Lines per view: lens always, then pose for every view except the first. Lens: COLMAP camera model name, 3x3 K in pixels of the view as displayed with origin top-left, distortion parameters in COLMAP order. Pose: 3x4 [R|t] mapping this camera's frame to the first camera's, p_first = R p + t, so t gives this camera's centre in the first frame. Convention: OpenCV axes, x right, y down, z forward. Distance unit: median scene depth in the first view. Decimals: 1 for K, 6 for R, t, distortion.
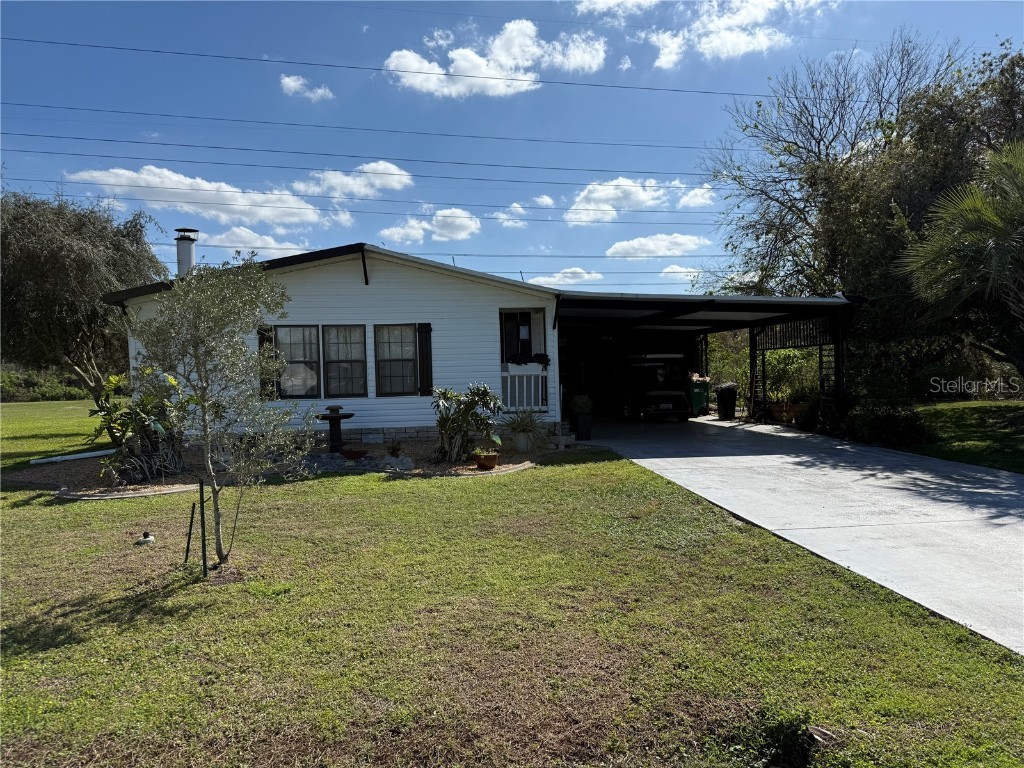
lens RADIAL K [[726.0, 0, 510.5], [0, 726.0, 368.5], [0, 0, 1]] dist [-0.006725, -0.000858]
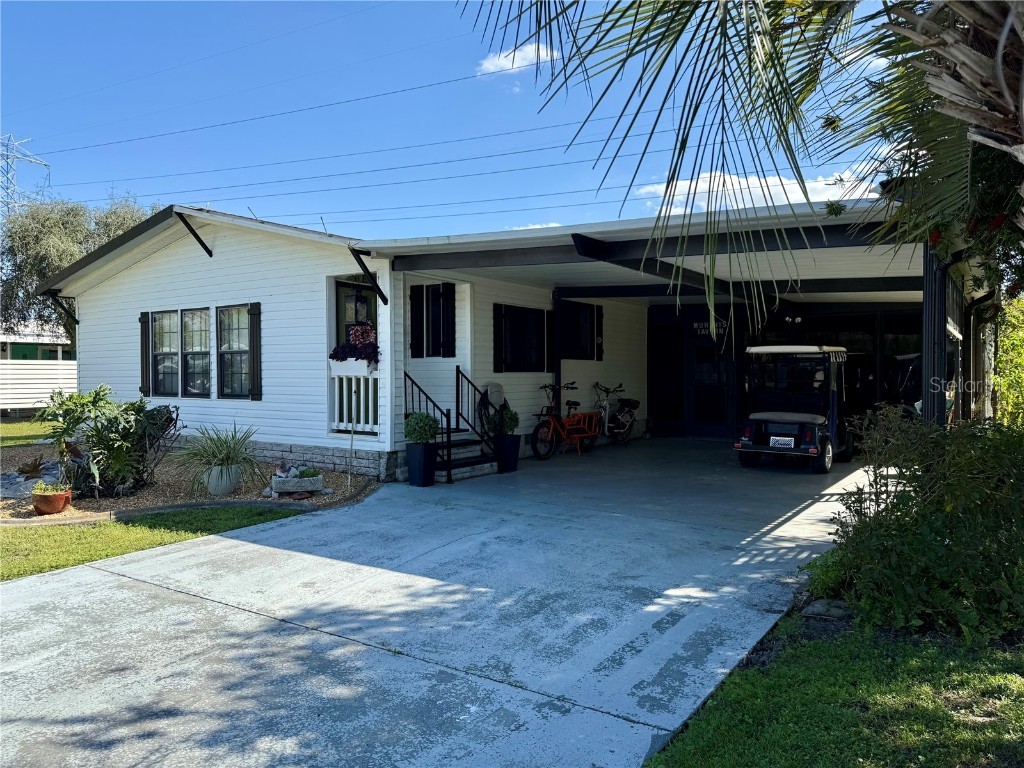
lens RADIAL K [[706.3, 0, 506.7], [0, 706.3, 379.1], [0, 0, 1]] dist [0.099411, -0.132860]
pose [[0.739727, 0.031190, -0.672184, 0.564802], [-0.015188, 0.999445, 0.029662, -0.010042], [0.672736, -0.011733, 0.739790, 0.618961]]
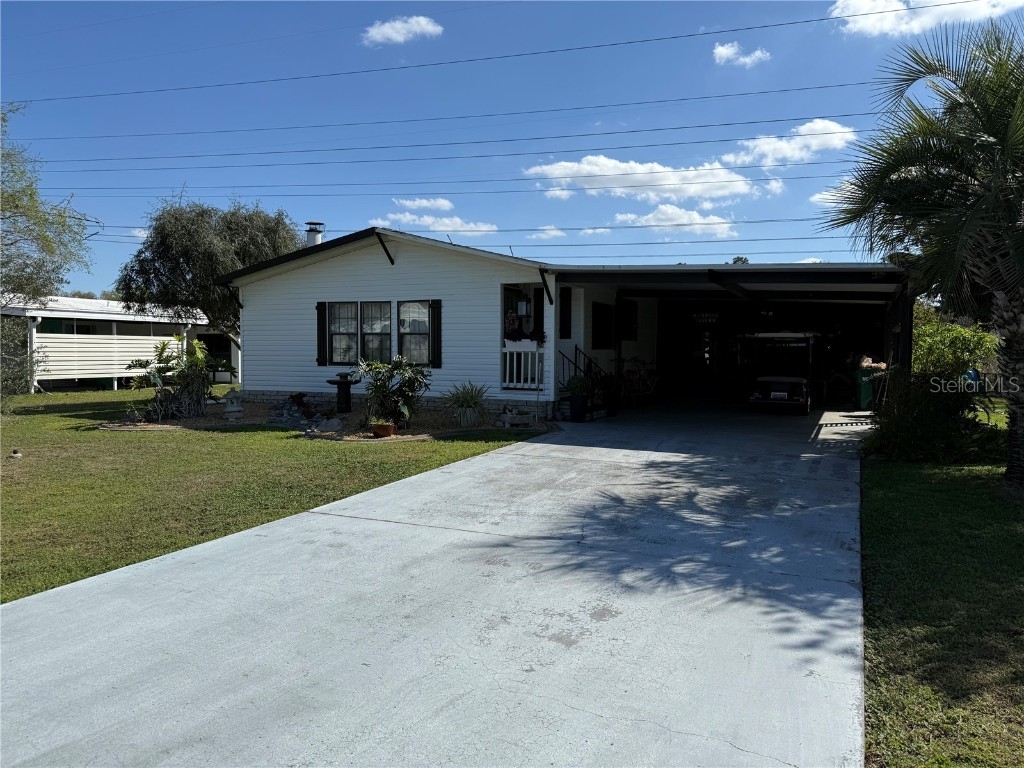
lens RADIAL K [[706.3, 0, 506.7], [0, 706.3, 379.1], [0, 0, 1]] dist [0.099411, -0.132860]
pose [[0.840799, 0.053344, -0.538713, 0.528381], [-0.024961, 0.997895, 0.059854, -0.011032], [0.540772, -0.036878, 0.840360, 0.176515]]
